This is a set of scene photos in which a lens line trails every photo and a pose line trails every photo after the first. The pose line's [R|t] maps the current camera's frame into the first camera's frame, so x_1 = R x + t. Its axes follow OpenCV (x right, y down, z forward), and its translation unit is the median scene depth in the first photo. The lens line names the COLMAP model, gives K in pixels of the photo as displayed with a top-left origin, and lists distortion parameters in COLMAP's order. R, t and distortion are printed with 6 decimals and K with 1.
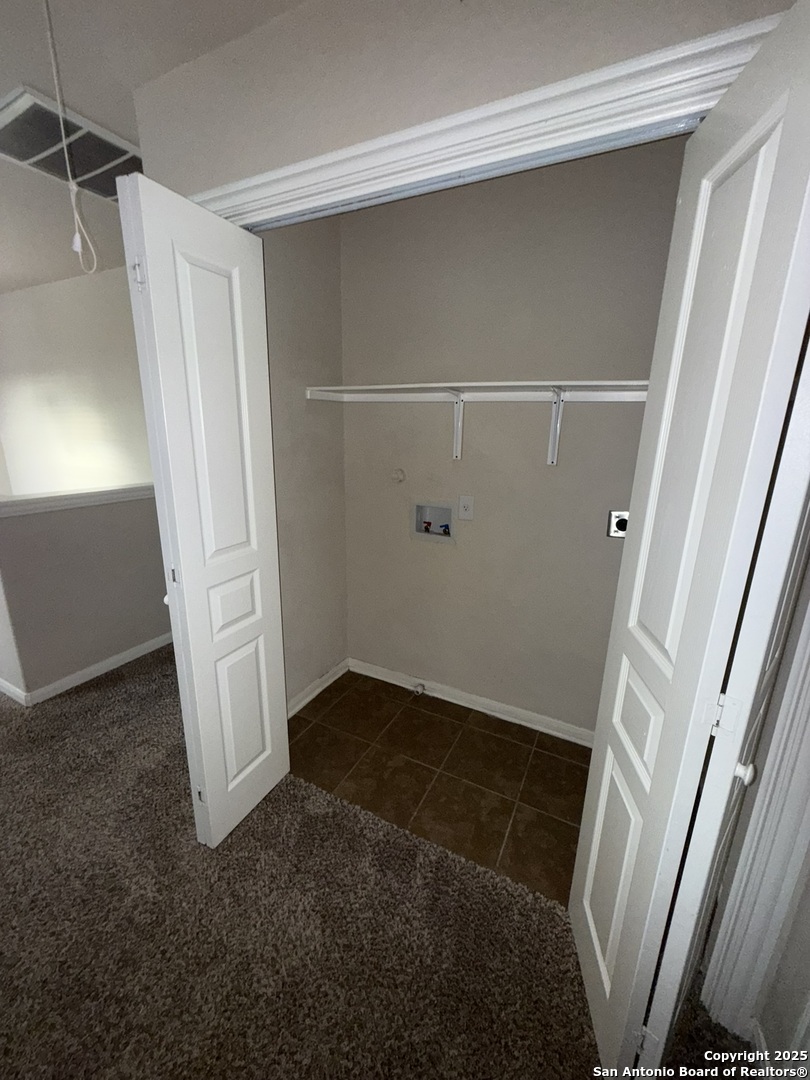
lens RADIAL K [[433.2, 0, 398.8], [0, 433.2, 537.2], [0, 0, 1]] dist [-0.002496, -0.000613]
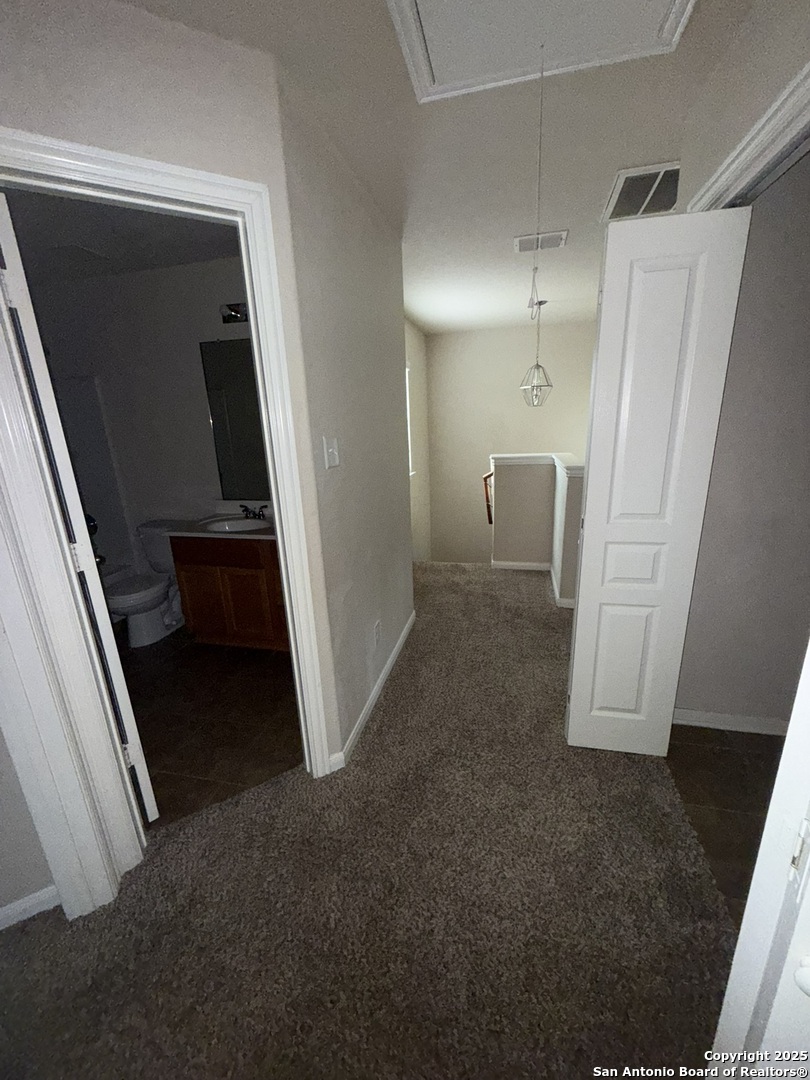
lens RADIAL K [[433.2, 0, 405.3], [0, 433.2, 537.6], [0, 0, 1]] dist [-0.002496, -0.000613]
pose [[0.227397, 0.235328, -0.944940, 0.557437], [-0.206779, 0.959901, 0.189293, -0.007476], [0.951595, 0.152349, 0.266939, 0.119332]]
